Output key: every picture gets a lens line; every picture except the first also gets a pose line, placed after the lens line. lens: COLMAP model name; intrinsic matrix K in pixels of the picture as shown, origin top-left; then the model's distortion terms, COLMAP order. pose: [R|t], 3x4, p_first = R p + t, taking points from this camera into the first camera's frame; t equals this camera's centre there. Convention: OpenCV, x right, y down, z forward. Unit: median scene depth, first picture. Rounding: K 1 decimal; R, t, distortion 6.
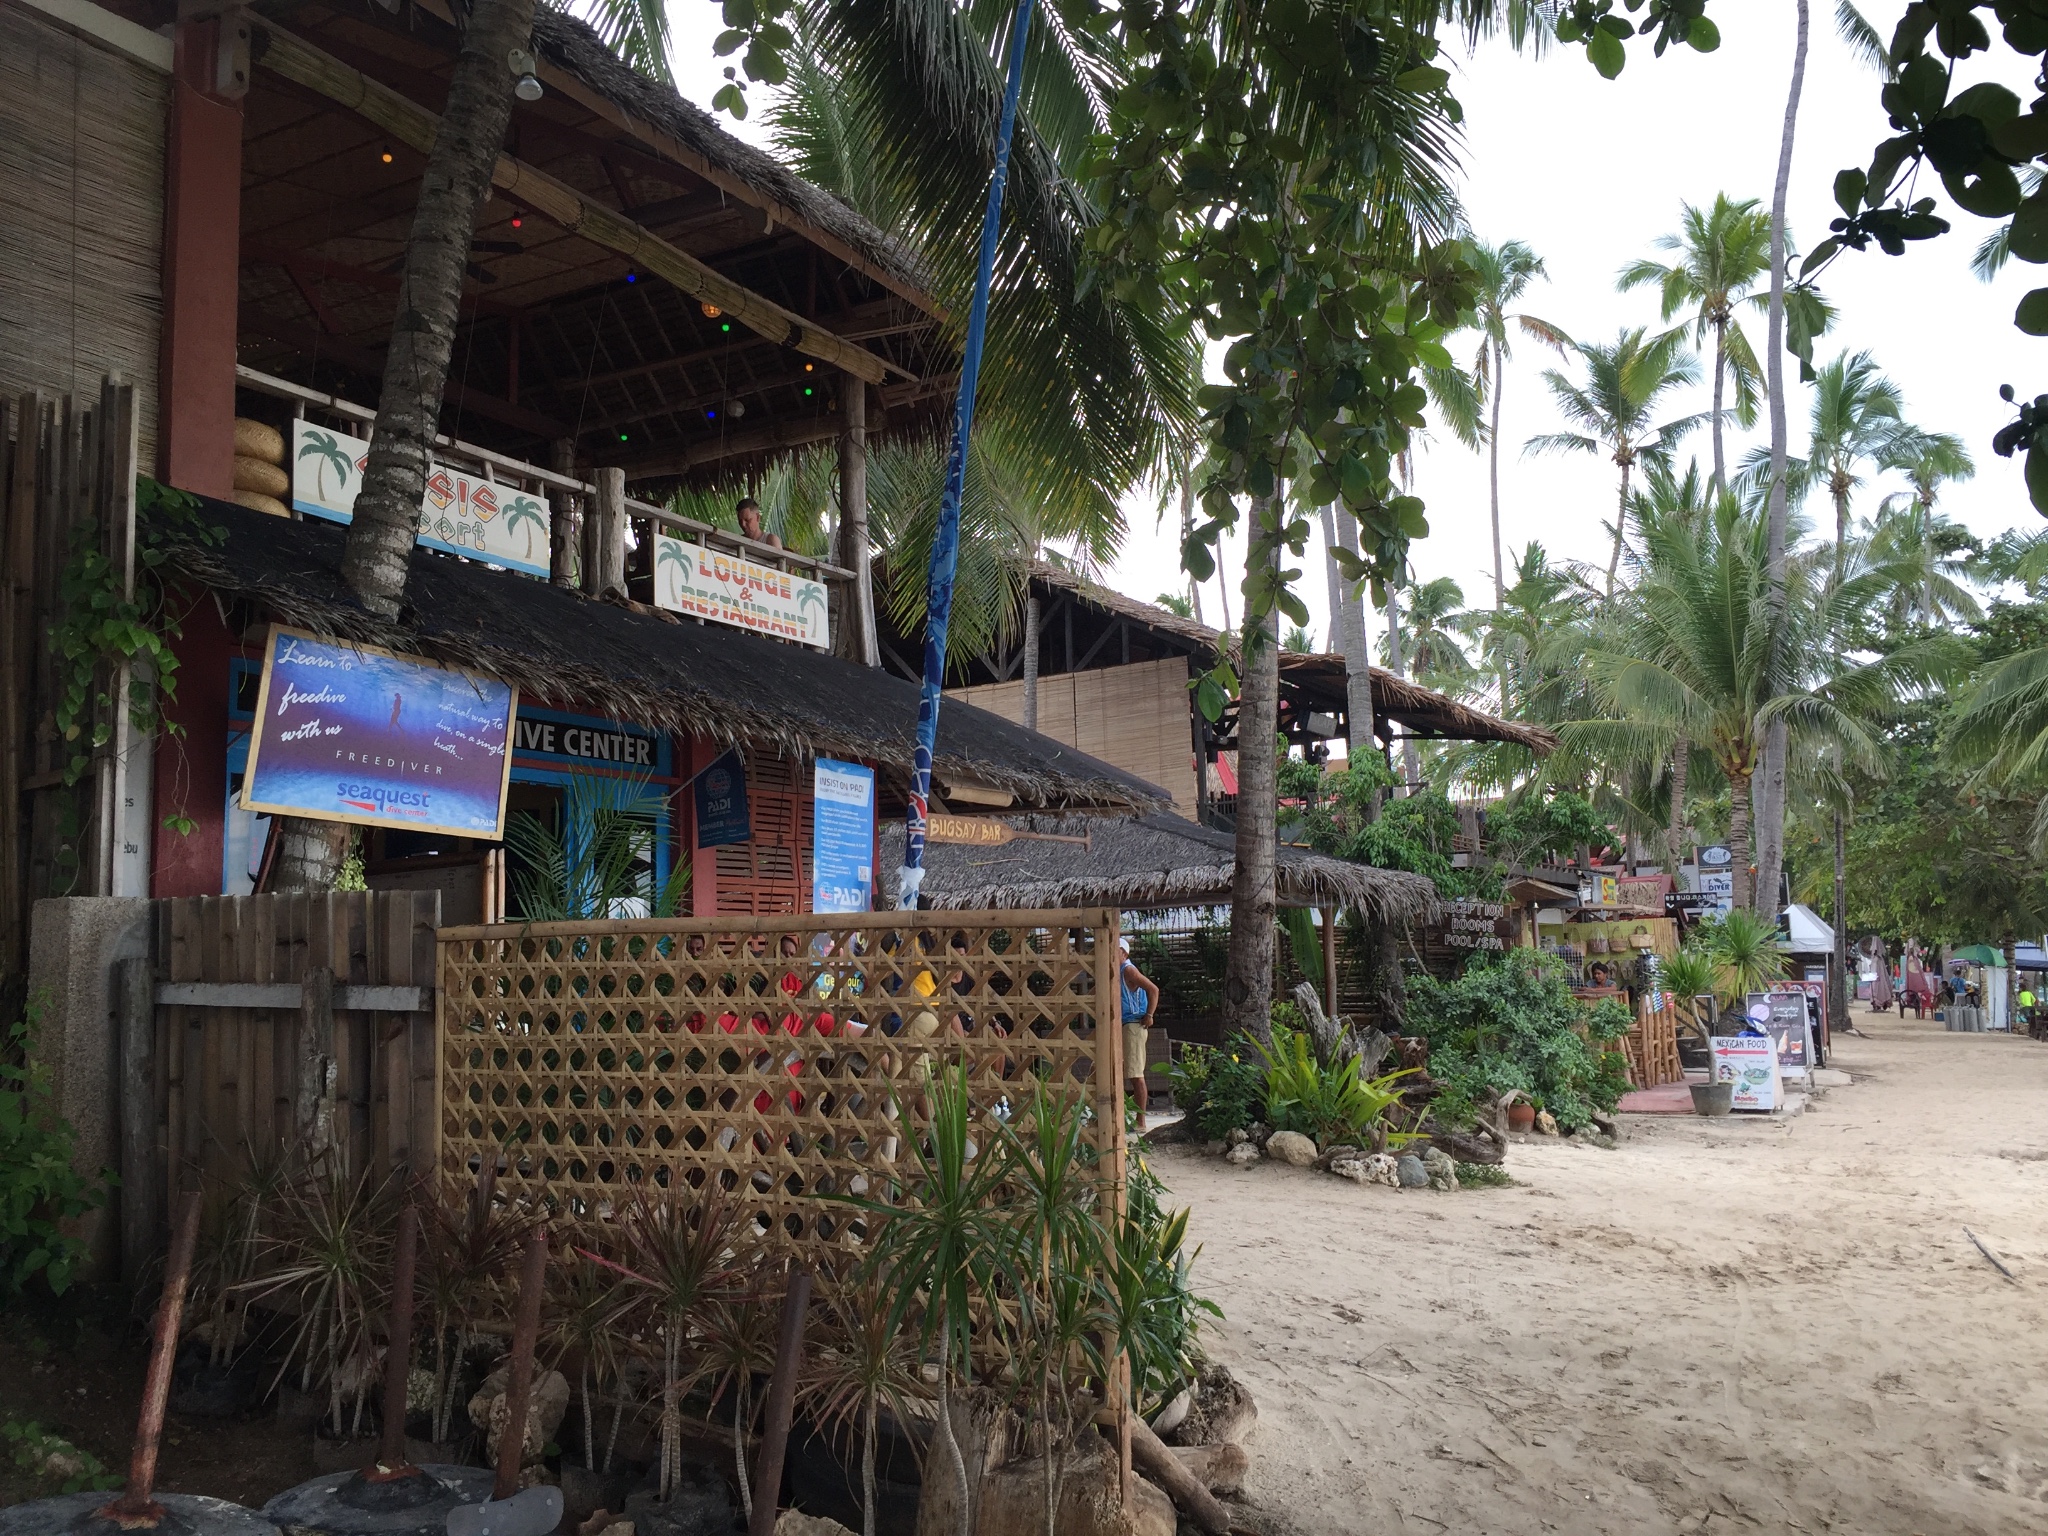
lens RADIAL K [[1756.9, 0, 1033.1], [0, 1756.9, 736.8], [0, 0, 1]] dist [0.086131, -0.114298]
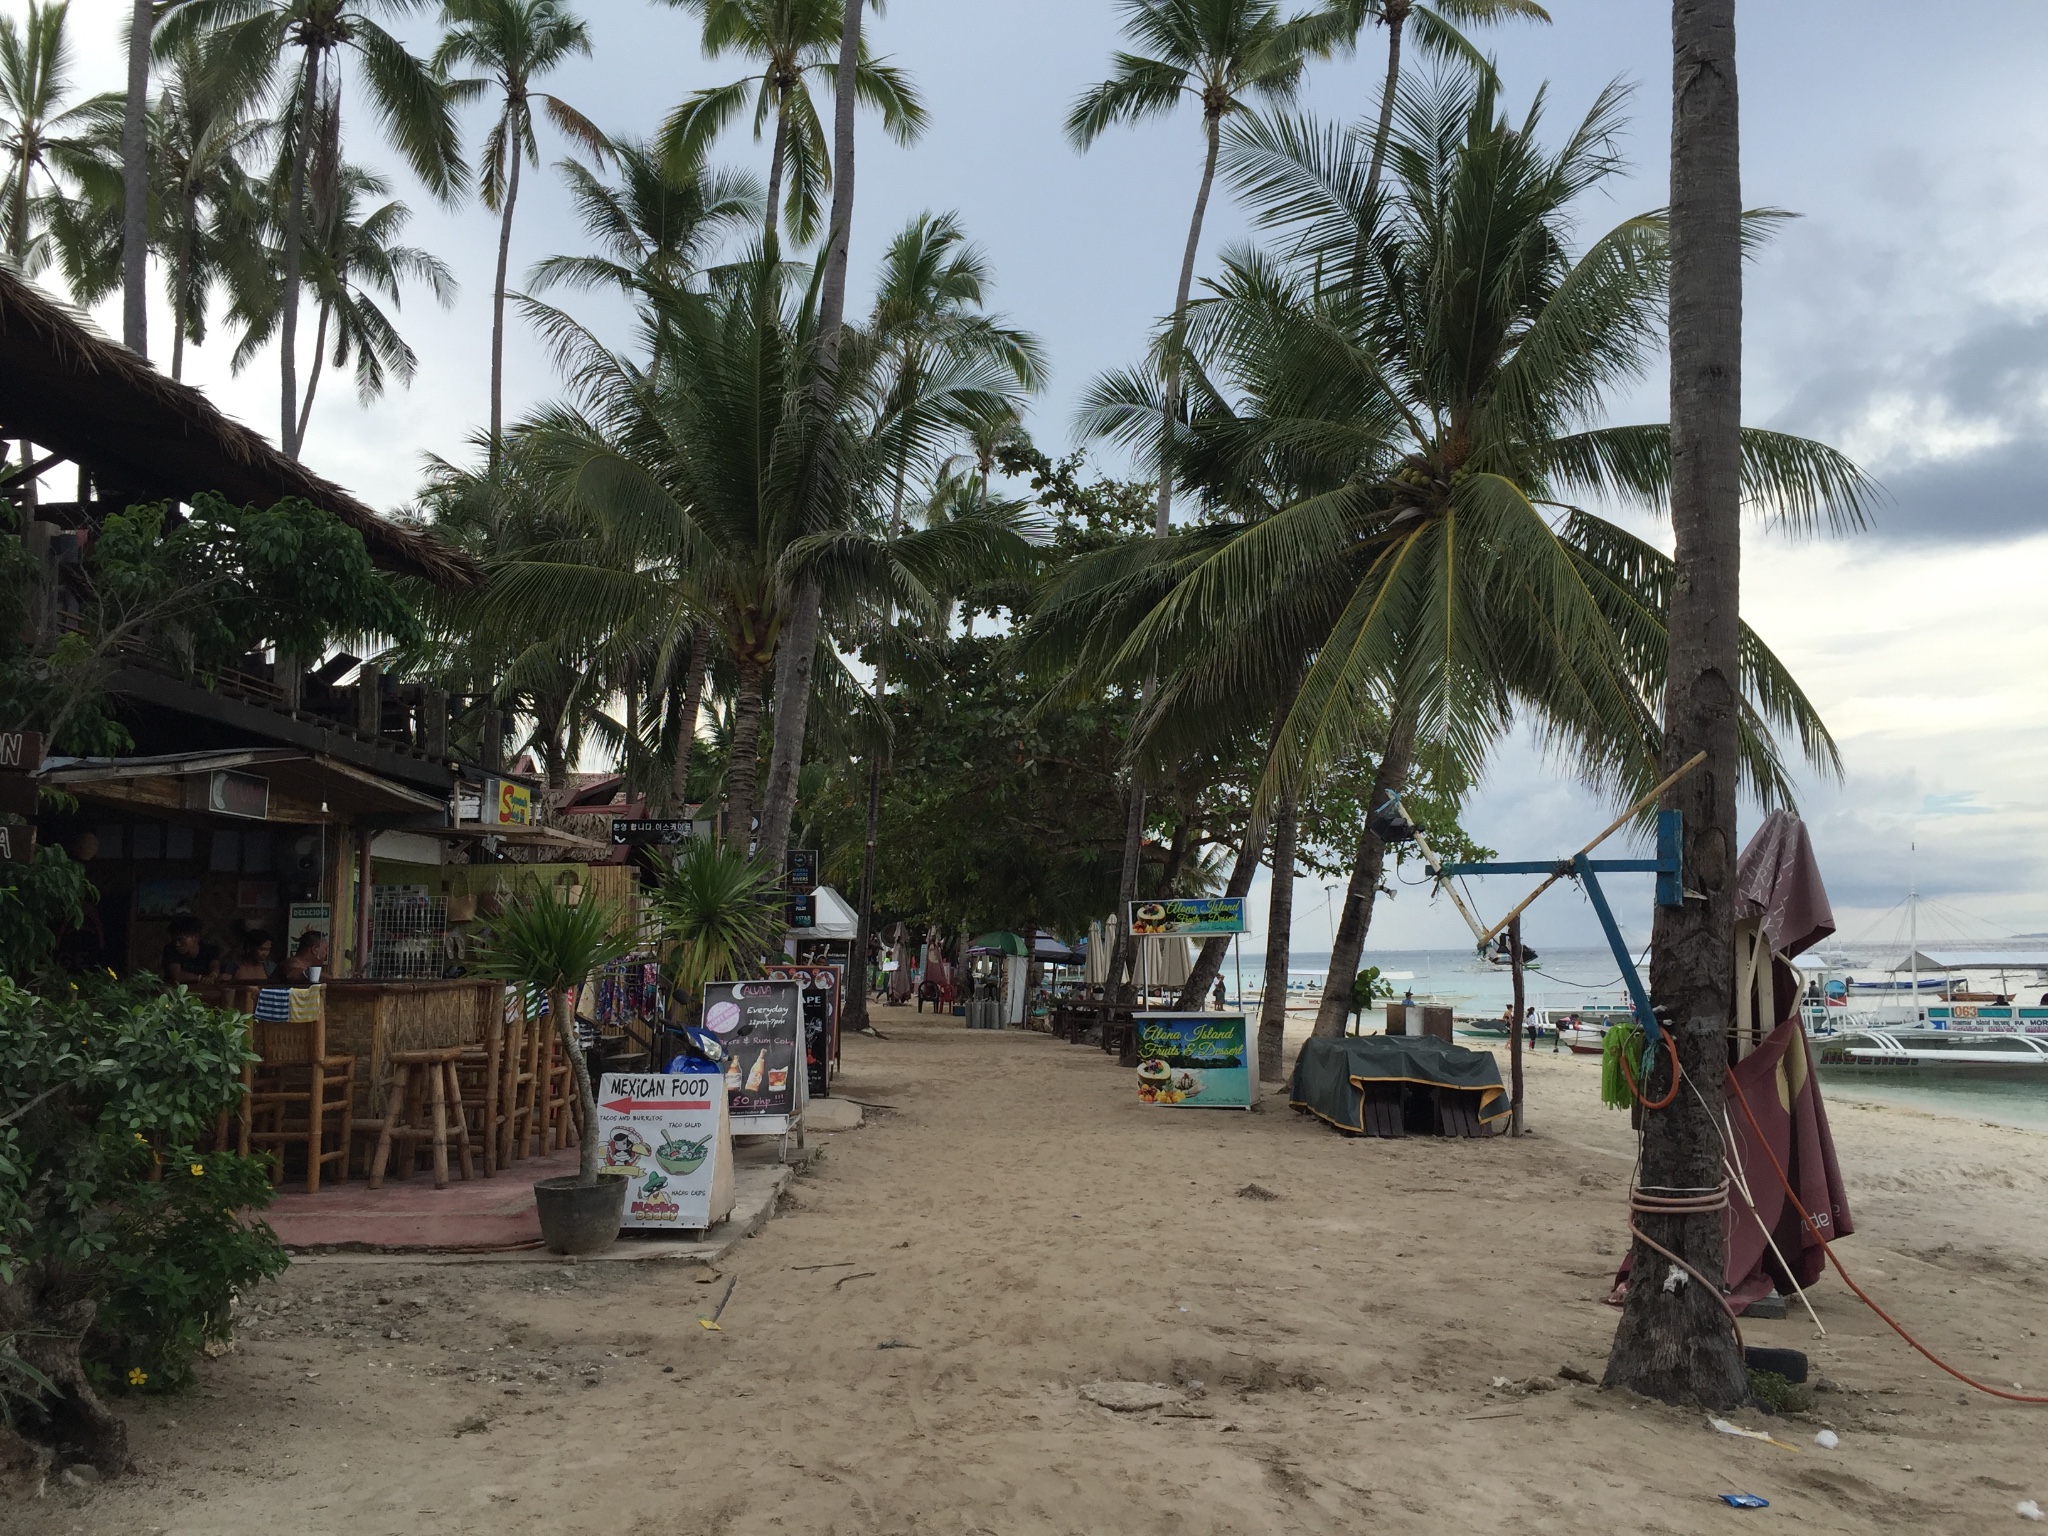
lens RADIAL K [[1756.9, 0, 1033.1], [0, 1756.9, 736.8], [0, 0, 1]] dist [0.086131, -0.114298]
pose [[0.868342, 0.077322, 0.489901, 0.114196], [-0.079477, 0.996701, -0.016440, 0.036673], [-0.489556, -0.024661, 0.871623, 0.251273]]
